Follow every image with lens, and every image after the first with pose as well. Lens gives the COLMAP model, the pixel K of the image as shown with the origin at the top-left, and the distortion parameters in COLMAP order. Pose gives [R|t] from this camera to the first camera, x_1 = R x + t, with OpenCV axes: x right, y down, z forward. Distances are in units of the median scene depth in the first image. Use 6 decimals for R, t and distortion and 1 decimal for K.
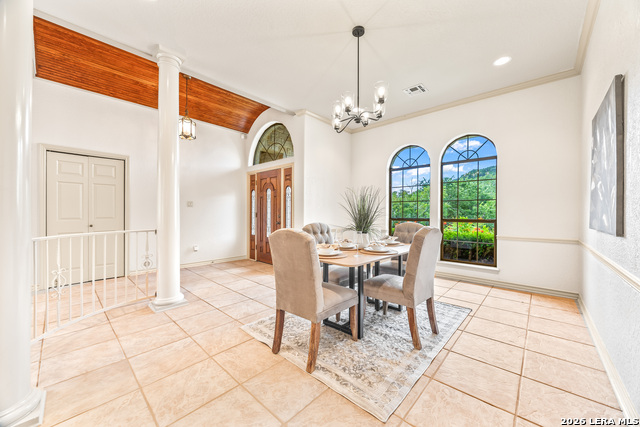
lens RADIAL K [[246.6, 0, 322.1], [0, 246.6, 212.4], [0, 0, 1]] dist [0.003916, 0.000256]
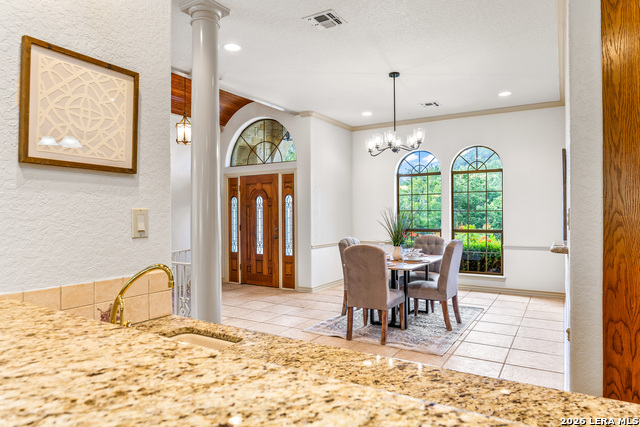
lens RADIAL K [[407.2, 0, 318.9], [0, 407.2, 212.7], [0, 0, 1]] dist [-0.011937, -0.001487]
pose [[0.983561, -0.011082, 0.180236, -0.319231], [0.011138, 0.999938, 0.000702, -0.046464], [-0.180233, 0.001317, 0.983623, -0.476434]]
